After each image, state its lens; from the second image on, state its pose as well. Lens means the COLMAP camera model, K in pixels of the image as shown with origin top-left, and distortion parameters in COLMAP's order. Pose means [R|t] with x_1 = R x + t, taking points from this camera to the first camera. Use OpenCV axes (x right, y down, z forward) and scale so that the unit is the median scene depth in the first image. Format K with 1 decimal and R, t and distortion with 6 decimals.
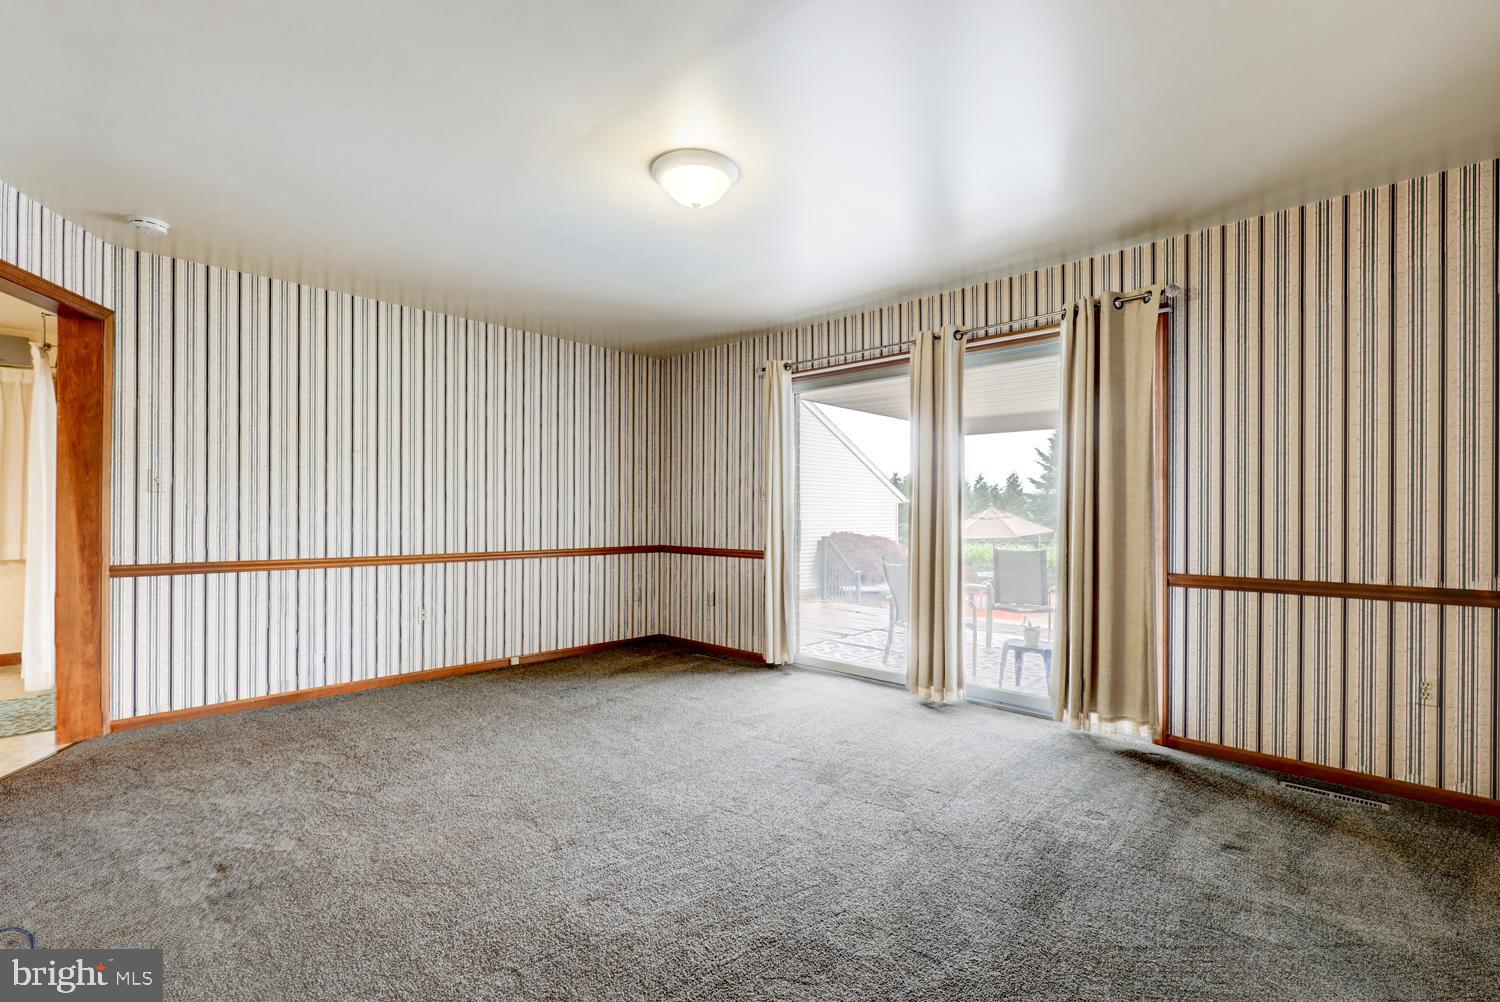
lens RADIAL K [[682.3, 0, 754.8], [0, 682.3, 509.2], [0, 0, 1]] dist [0.000792, 0.000333]
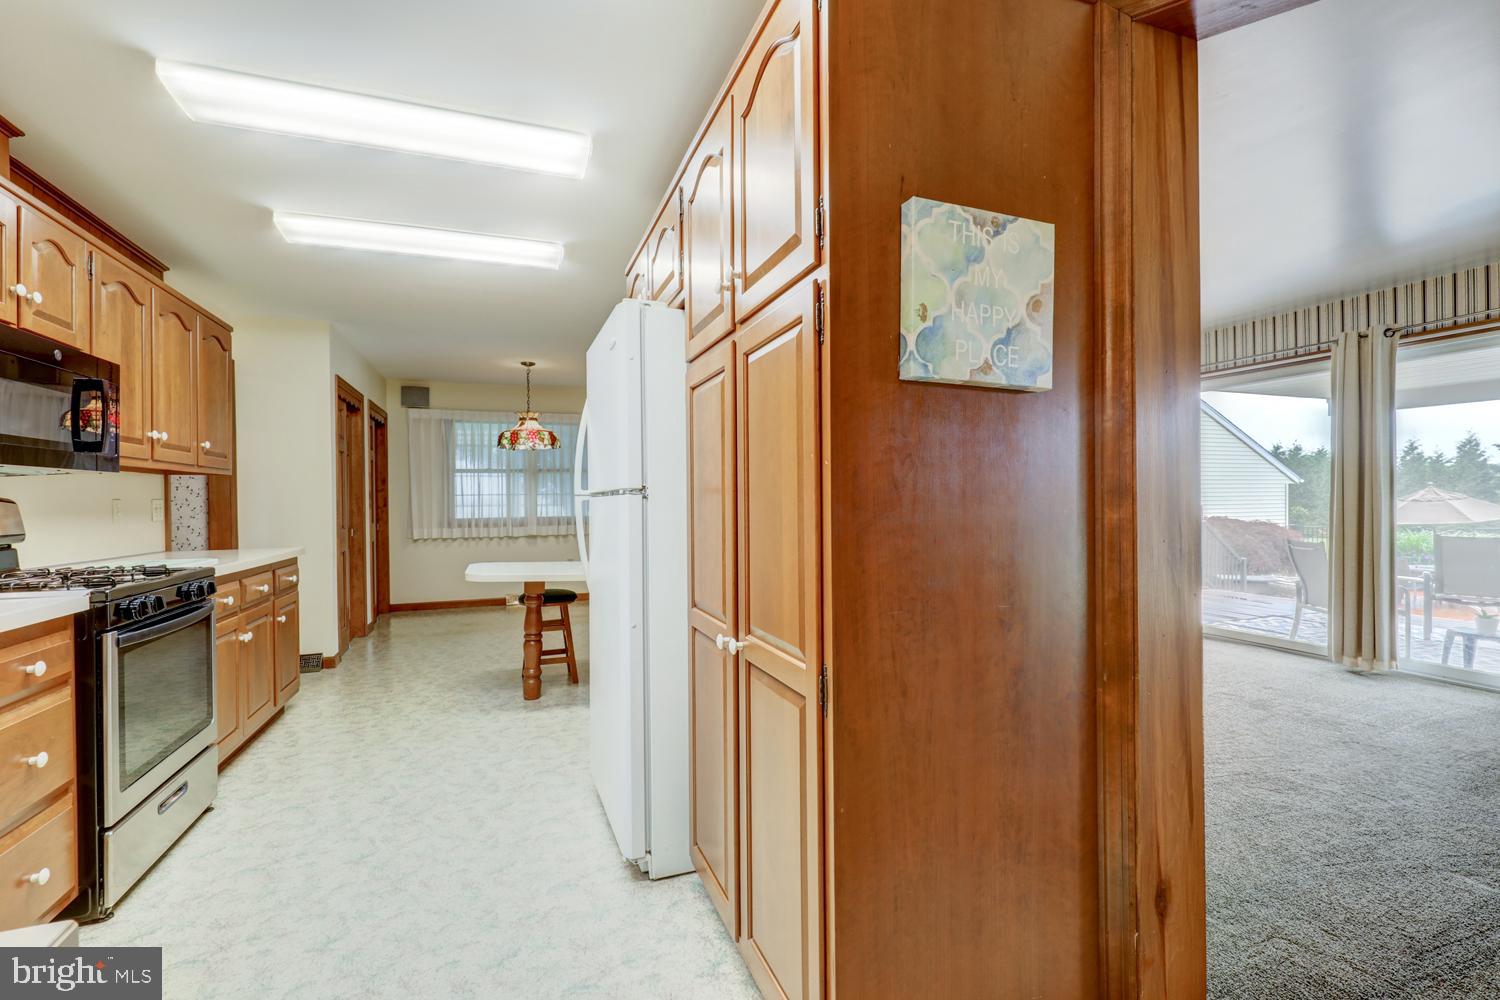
lens RADIAL K [[682.3, 0, 749.9], [0, 682.3, 504.9], [0, 0, 1]] dist [0.000792, 0.000333]
pose [[0.900079, -0.008031, -0.435652, -0.132899], [0.014603, 0.999824, 0.011739, -0.010614], [0.435482, -0.016927, 0.900038, -0.385590]]
